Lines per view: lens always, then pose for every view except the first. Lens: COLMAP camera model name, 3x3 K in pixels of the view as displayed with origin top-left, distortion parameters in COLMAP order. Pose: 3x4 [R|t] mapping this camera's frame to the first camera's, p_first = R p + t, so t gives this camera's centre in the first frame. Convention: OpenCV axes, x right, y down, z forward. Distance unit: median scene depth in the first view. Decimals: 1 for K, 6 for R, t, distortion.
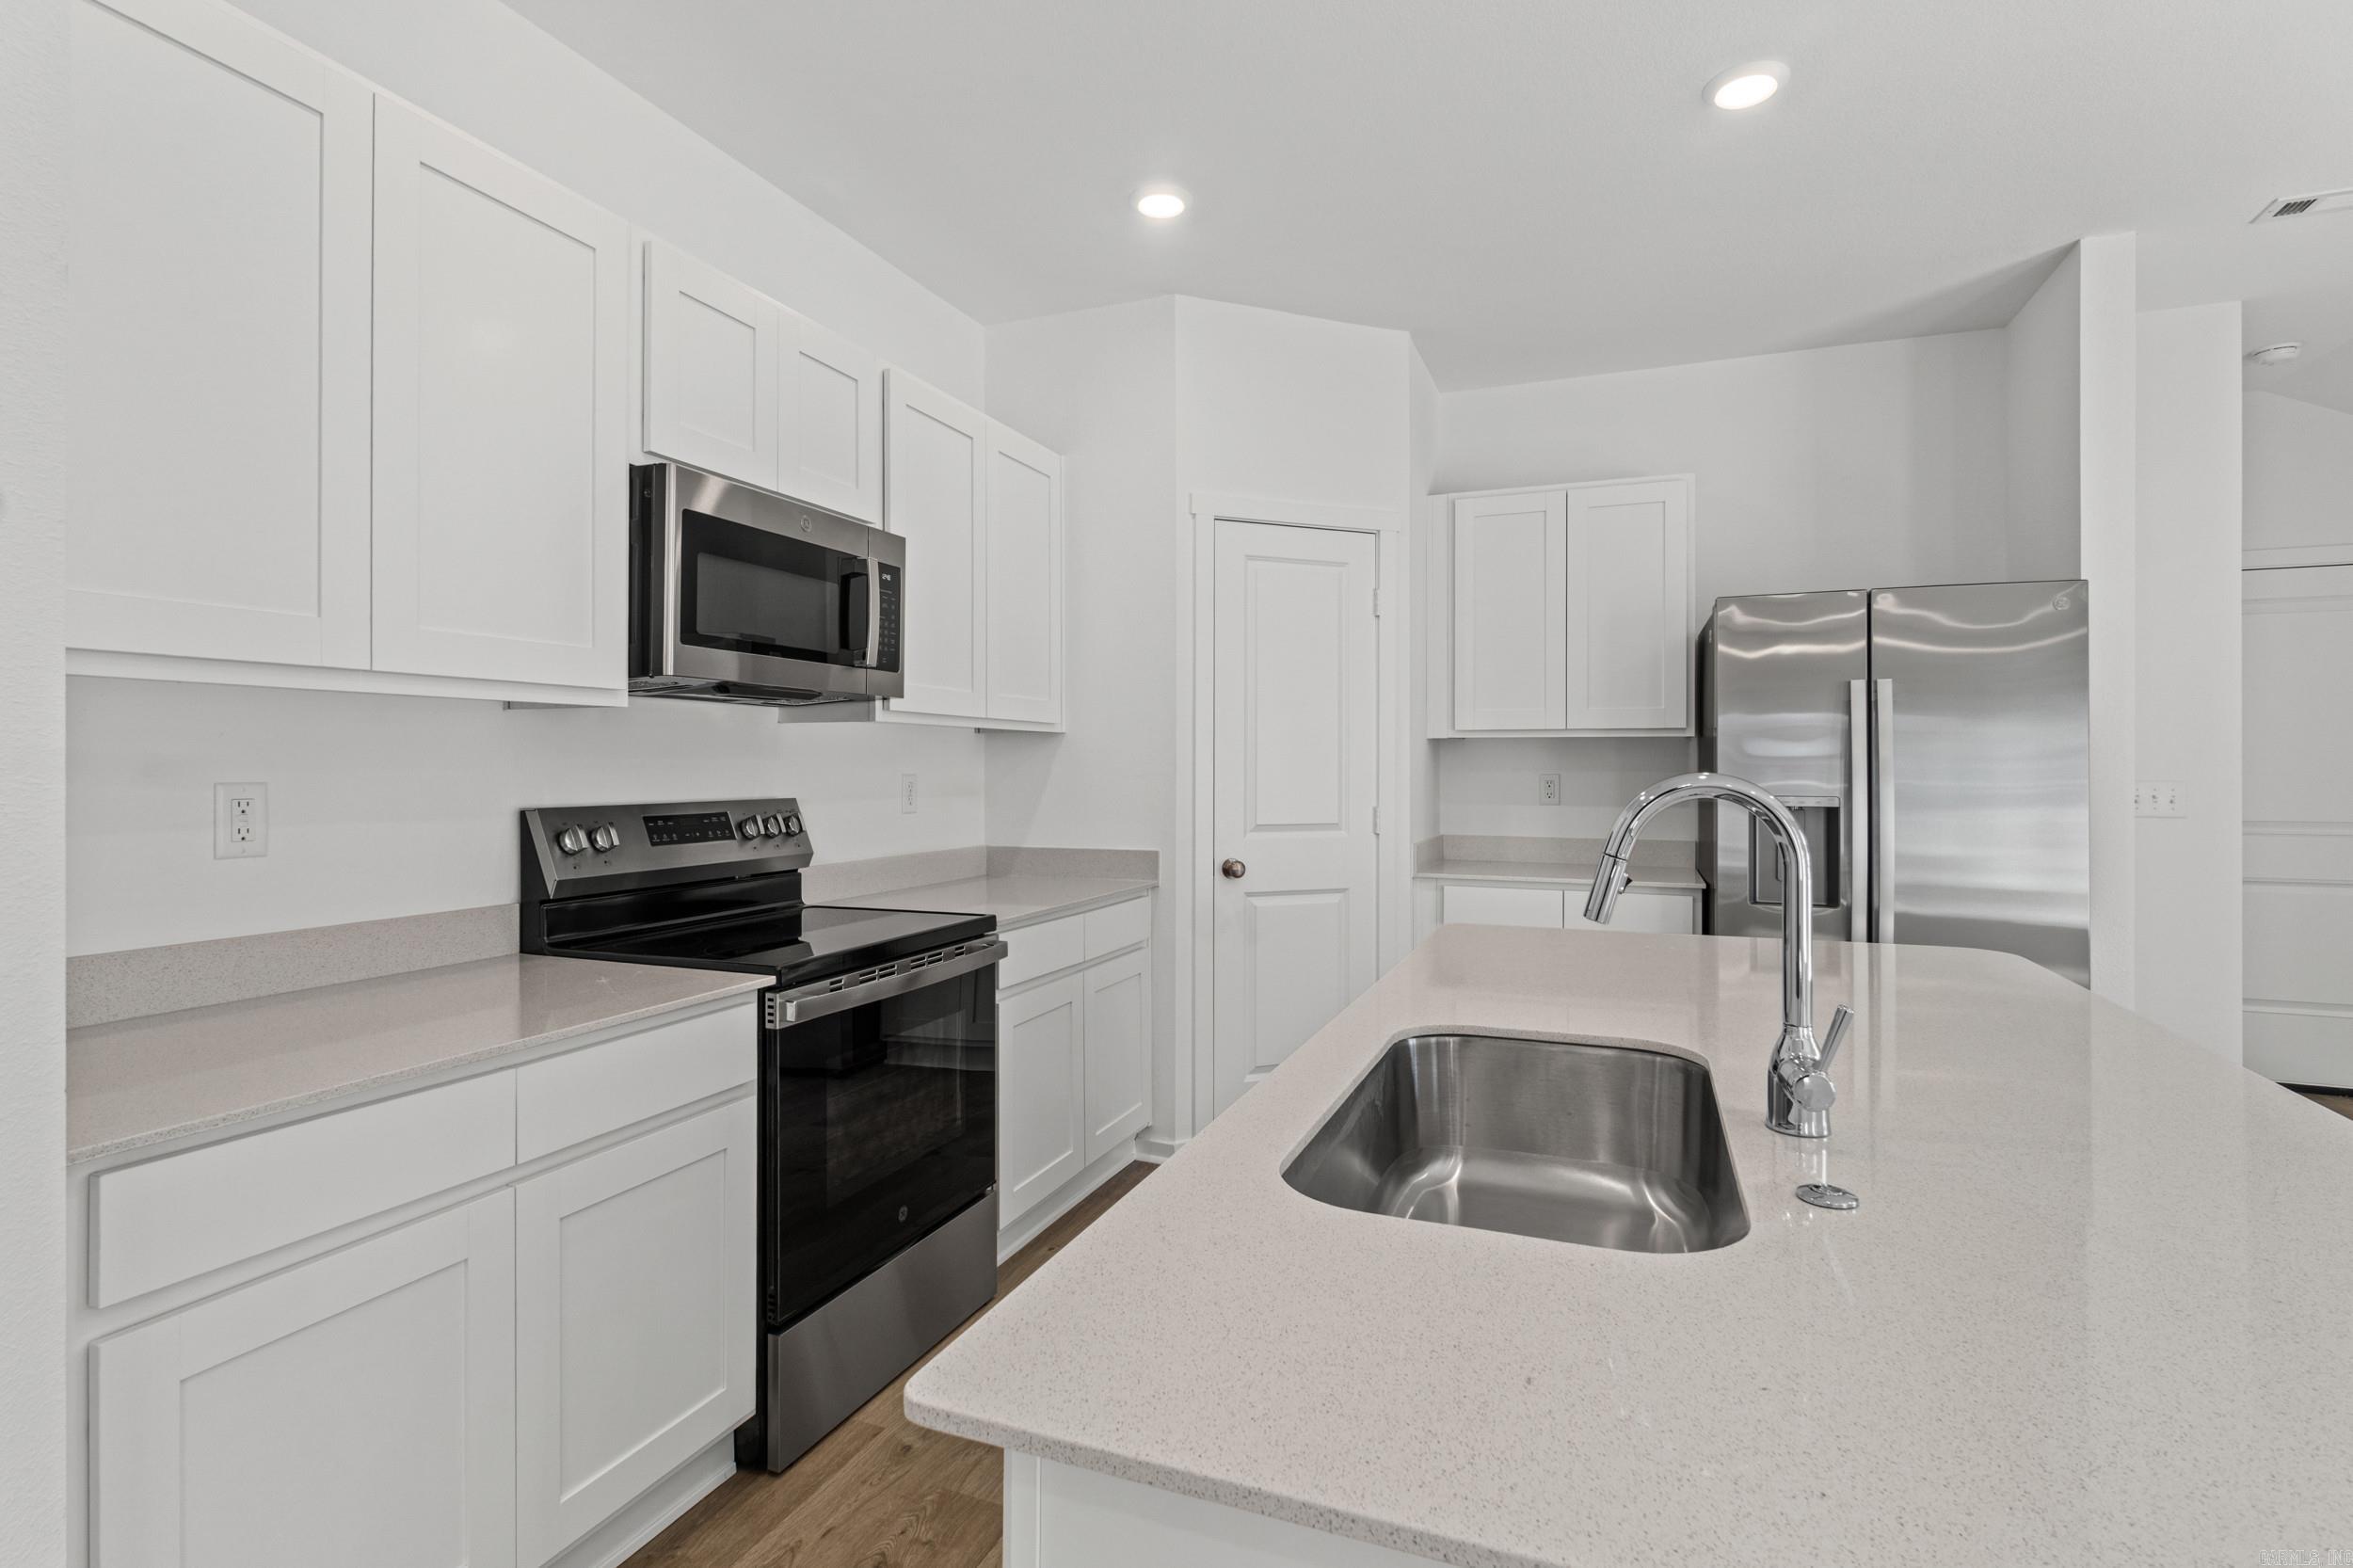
lens RADIAL K [[1146.4, 0, 1161.8], [0, 1146.4, 769.2], [0, 0, 1]] dist [-0.003529, 0.003193]
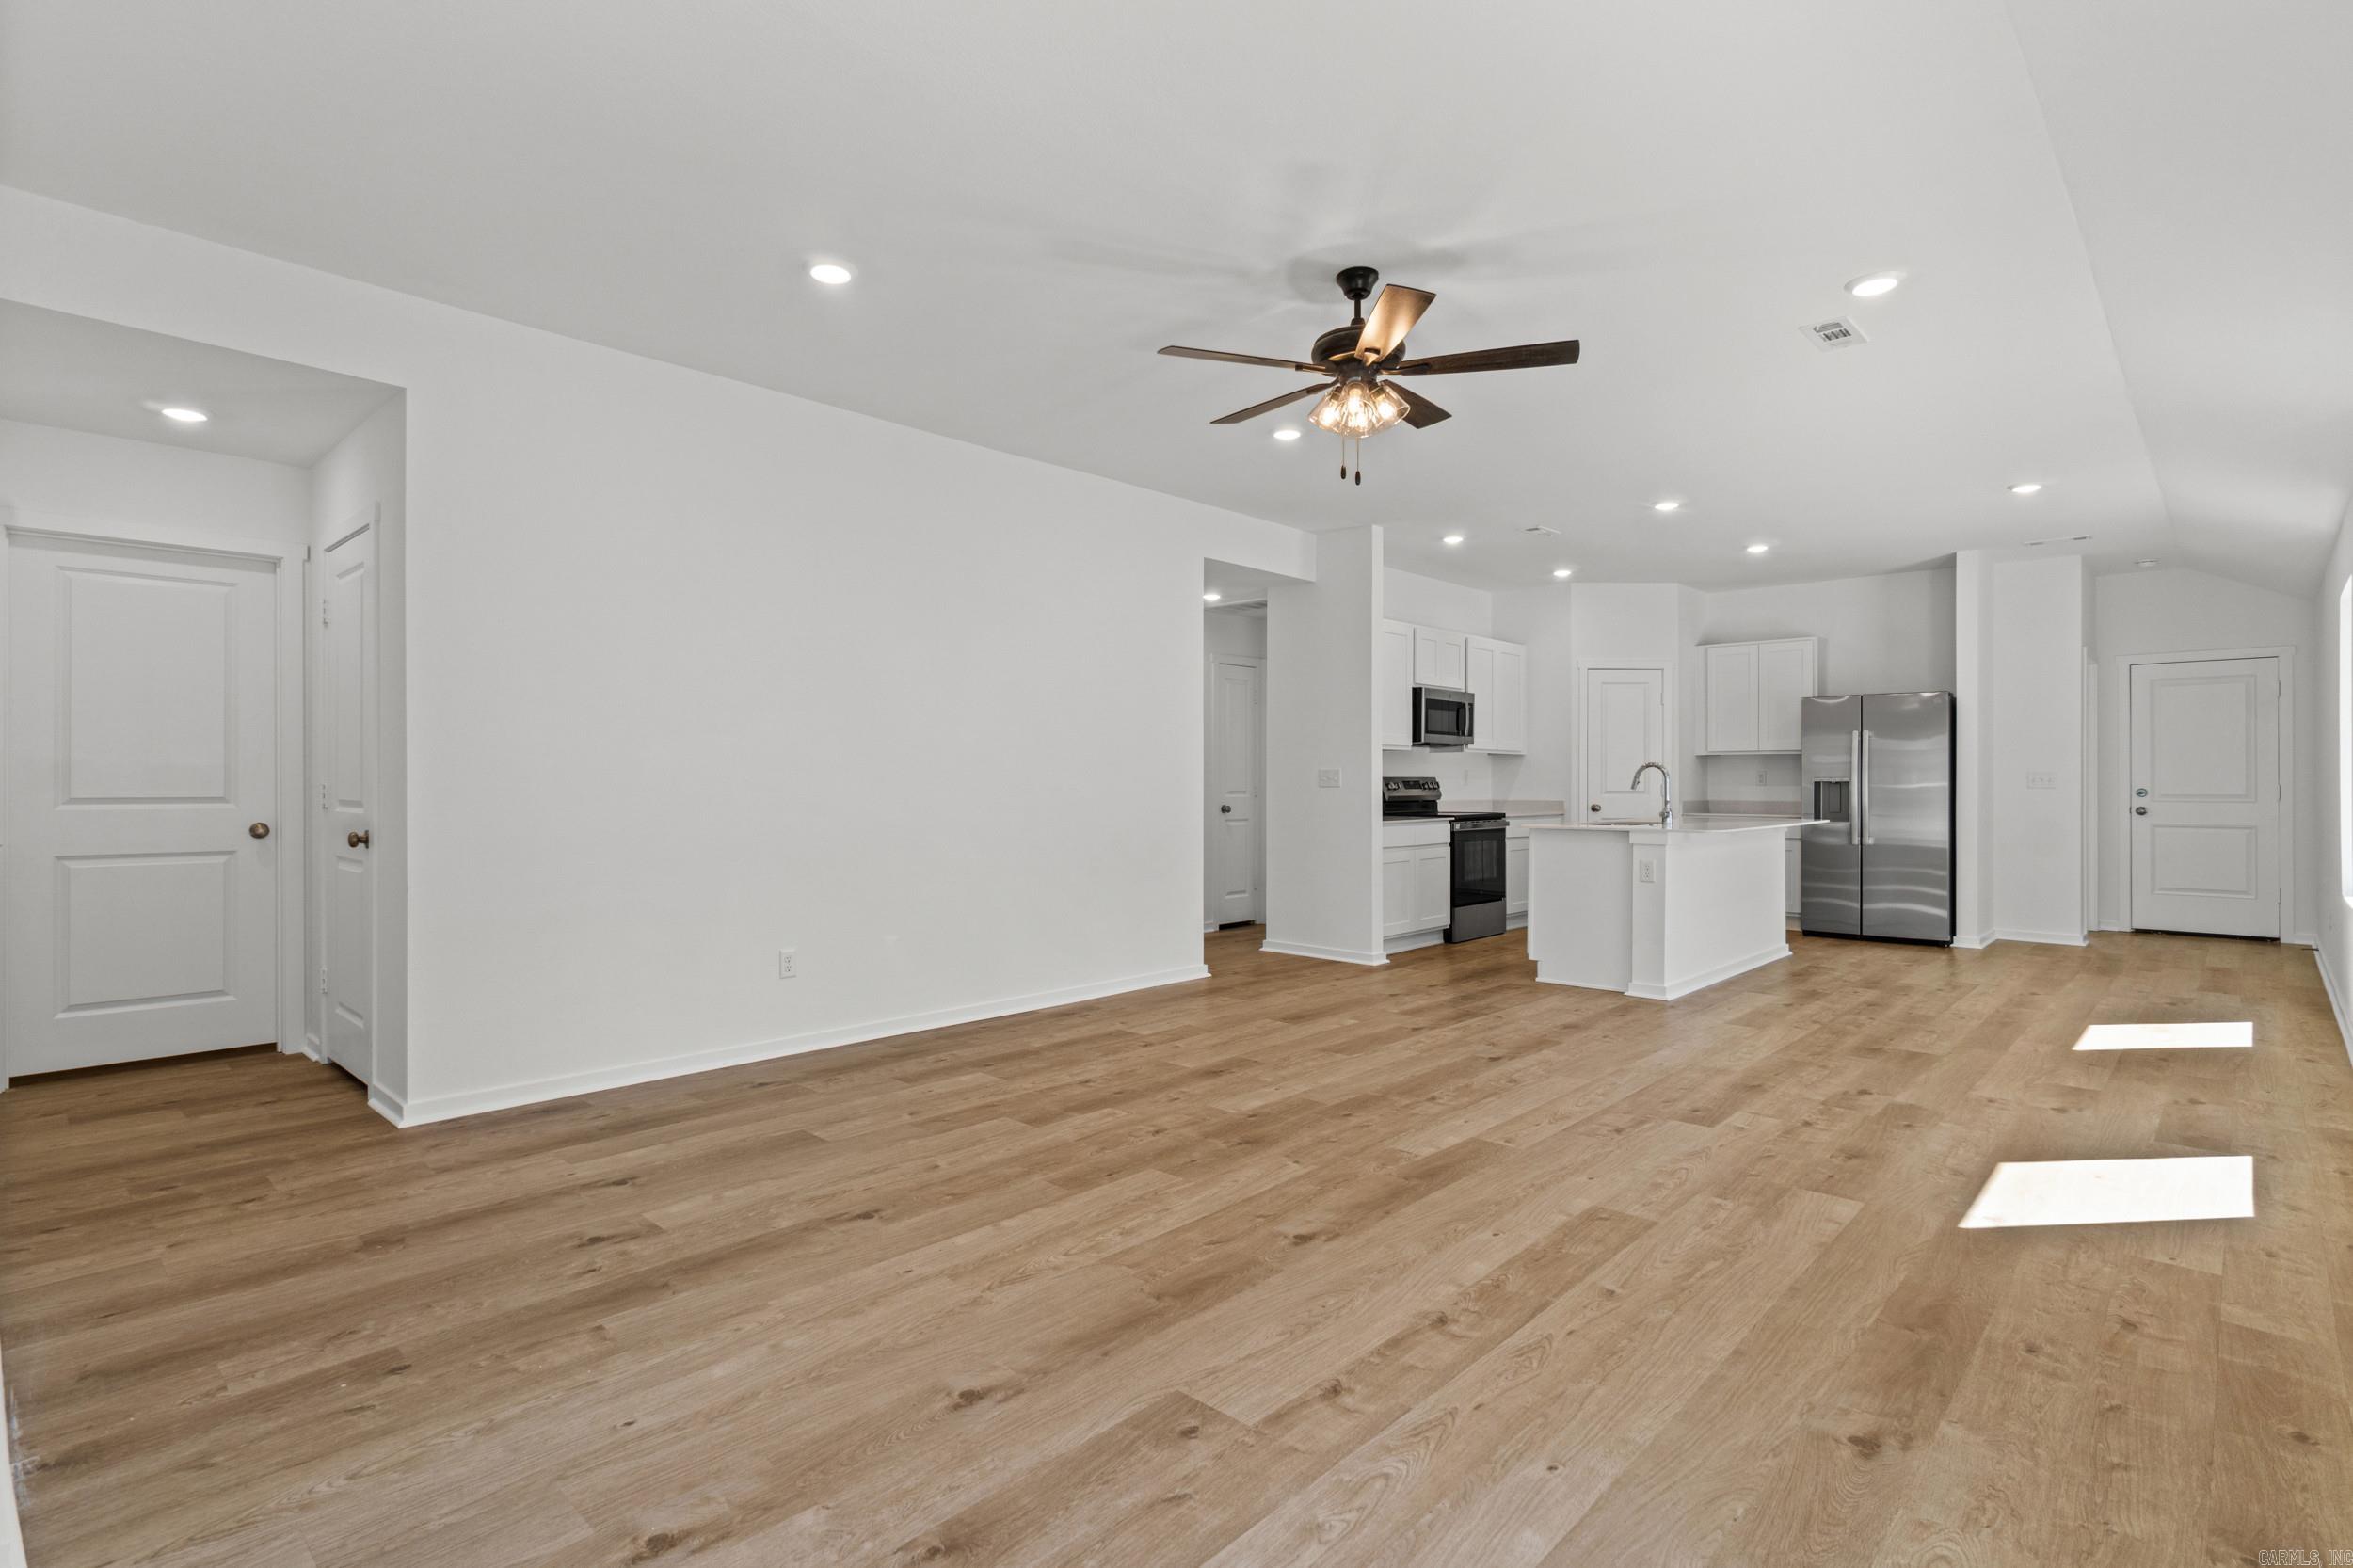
lens RADIAL K [[1146.4, 0, 1161.4], [0, 1146.4, 785.9], [0, 0, 1]] dist [-0.003529, 0.003193]
pose [[0.930487, 0.003878, -0.366305, 0.103795], [-0.002610, 0.999989, 0.003957, 0.033275], [0.366317, -0.002726, 0.930486, -1.828540]]
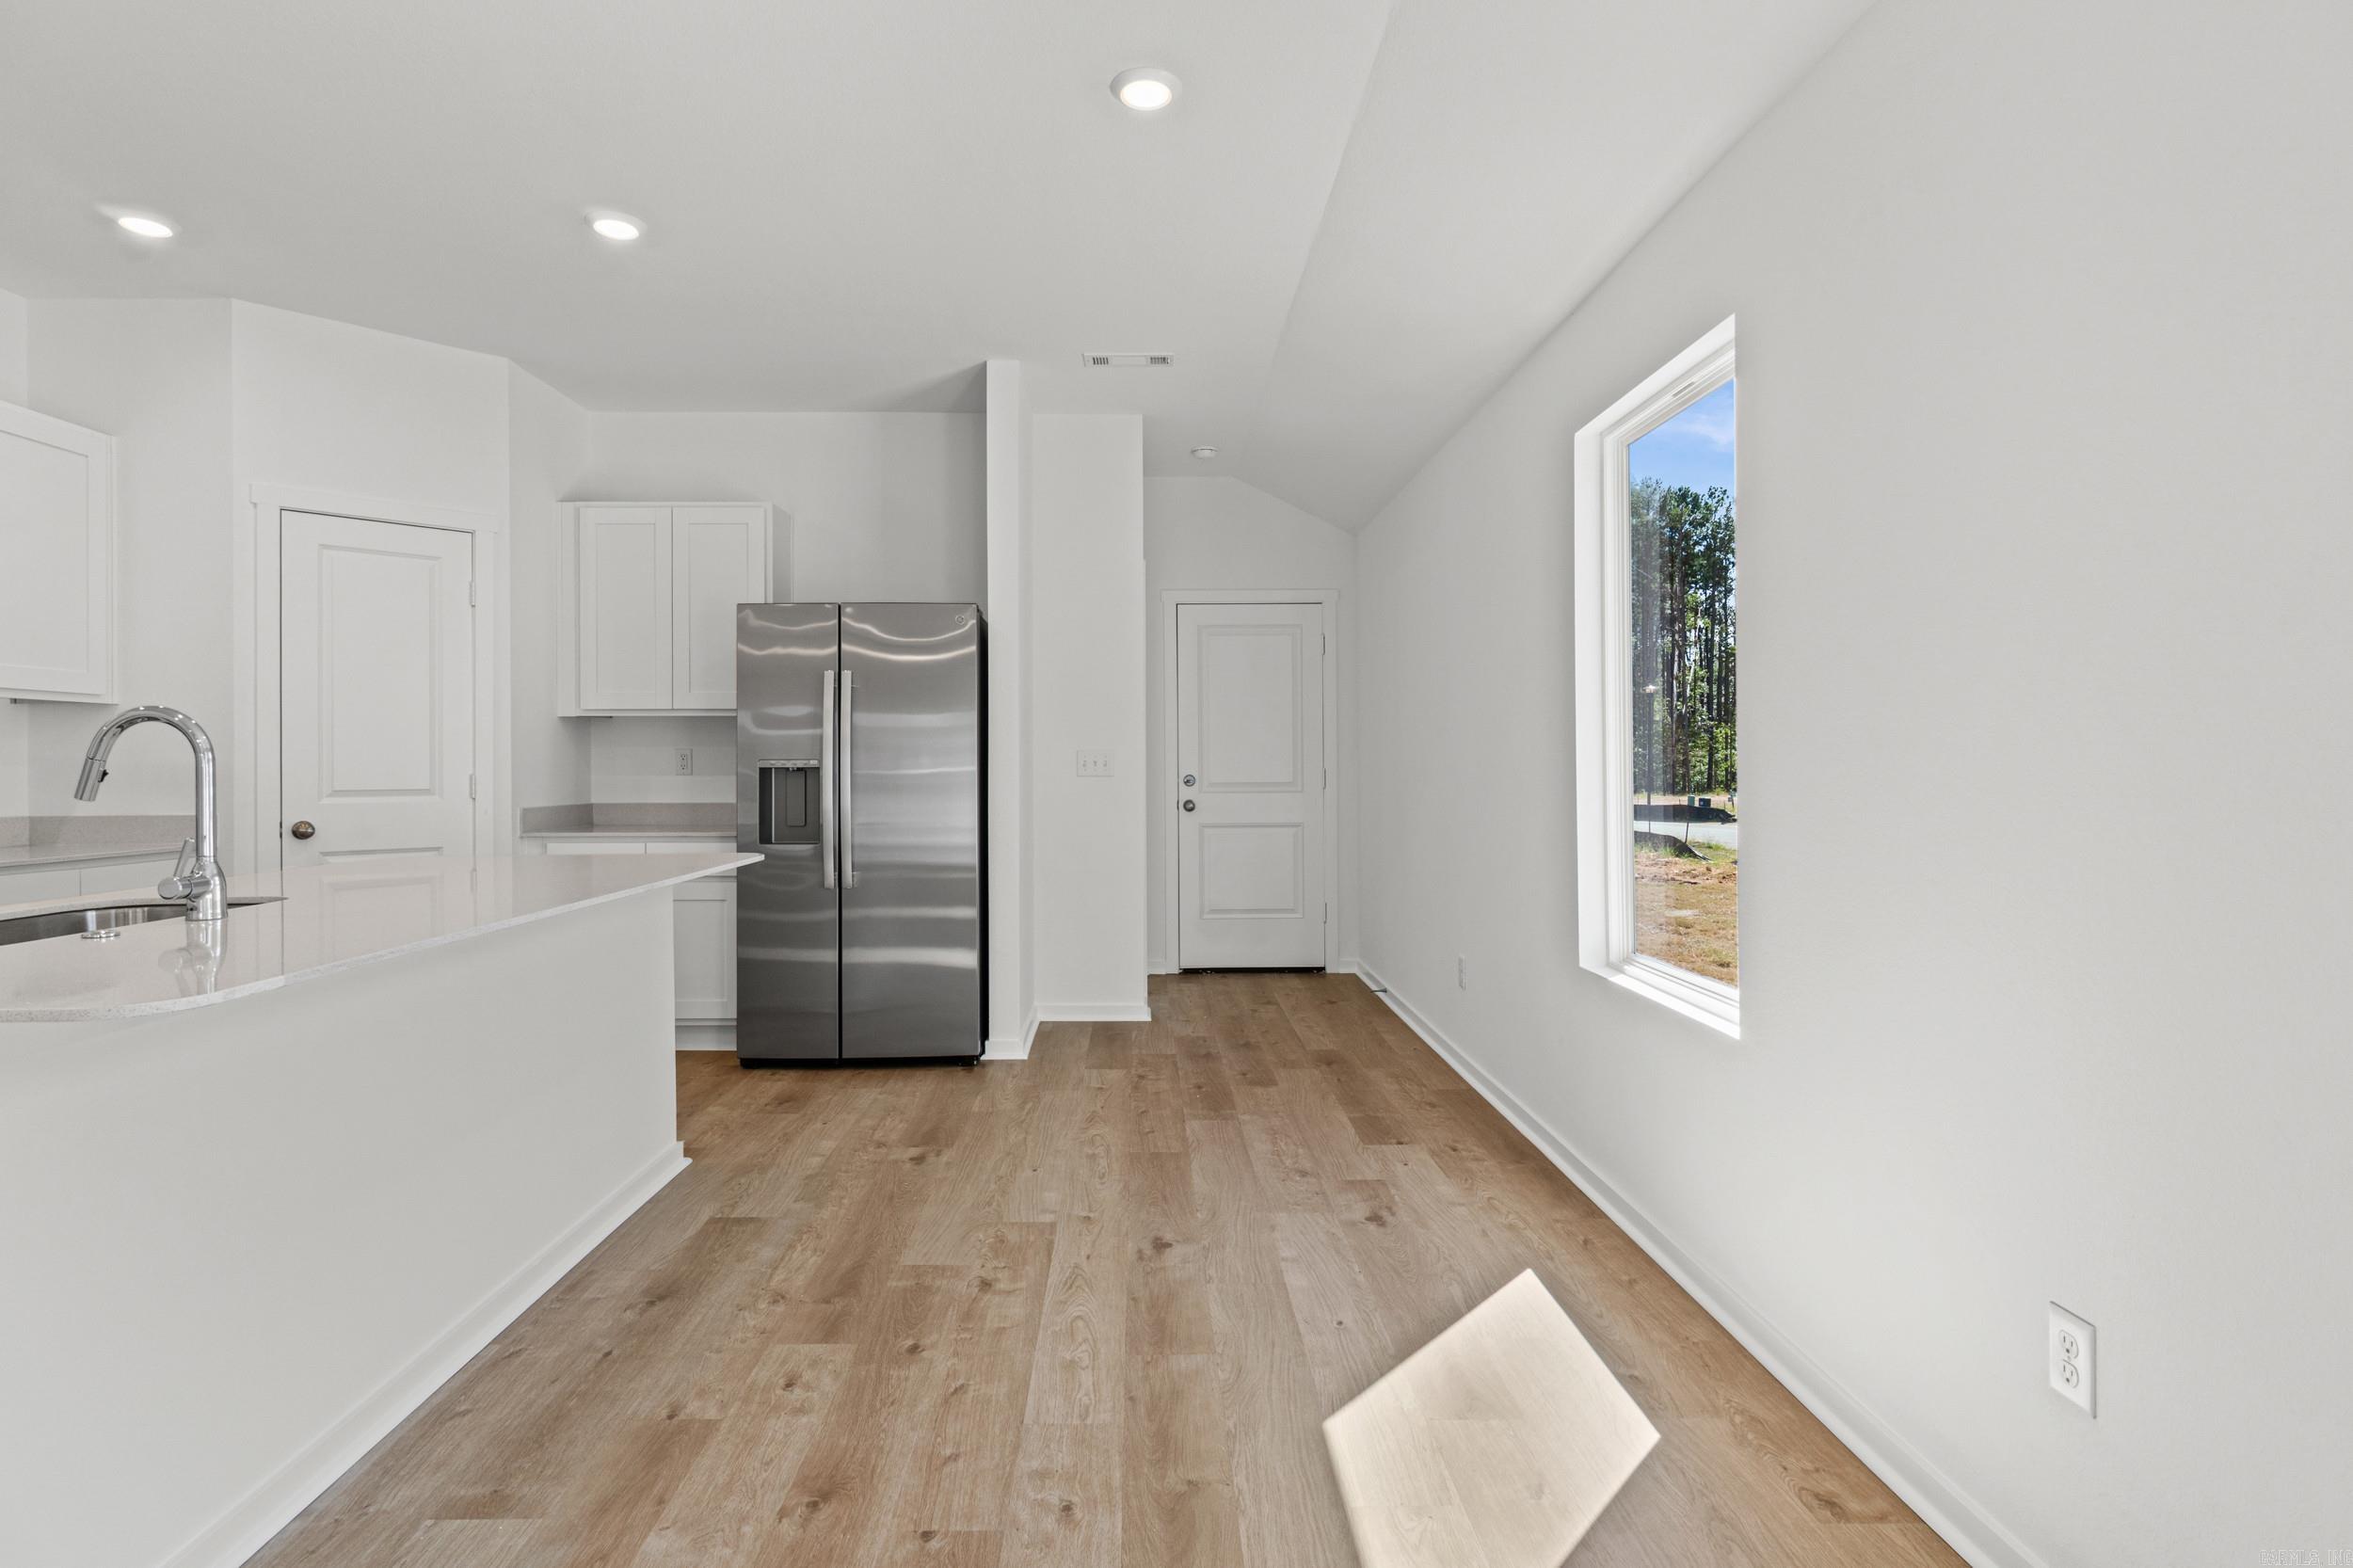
lens RADIAL K [[1183.5, 0, 1157.5], [0, 1183.5, 767.1], [0, 0, 1]] dist [-0.012912, 0.005163]
pose [[0.917887, -0.001739, 0.396837, 0.394611], [0.001117, 0.999998, 0.001798, 0.027520], [-0.396839, -0.001207, 0.917887, -0.385195]]
